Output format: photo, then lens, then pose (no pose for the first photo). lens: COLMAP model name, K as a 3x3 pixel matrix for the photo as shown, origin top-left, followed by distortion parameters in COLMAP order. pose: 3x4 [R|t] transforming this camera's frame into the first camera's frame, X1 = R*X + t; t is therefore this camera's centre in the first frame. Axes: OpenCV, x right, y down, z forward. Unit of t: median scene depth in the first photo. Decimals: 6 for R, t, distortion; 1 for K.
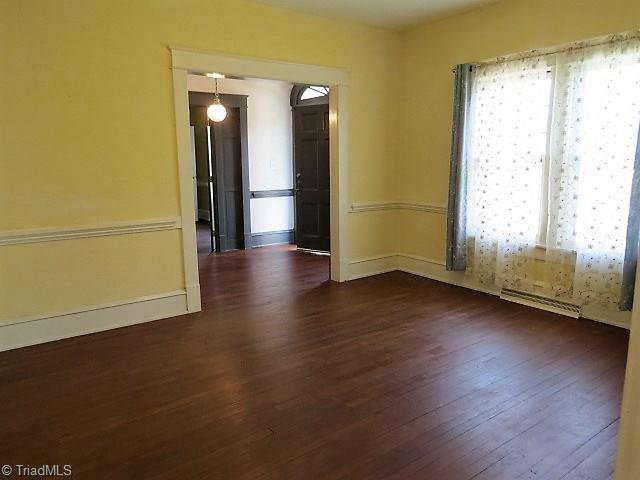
lens RADIAL K [[460.2, 0, 317.8], [0, 460.2, 241.5], [0, 0, 1]] dist [-0.008210, 0.001287]
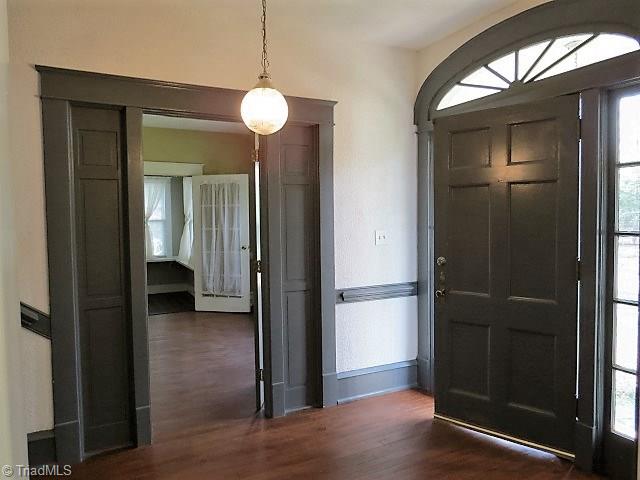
lens RADIAL K [[460.2, 0, 321.2], [0, 460.2, 236.4], [0, 0, 1]] dist [-0.008210, 0.001287]
pose [[0.991385, 0.000267, -0.130978, -0.097821], [-0.017091, 0.991711, -0.127346, -0.102597], [0.129858, 0.128488, 0.983172, 0.502504]]
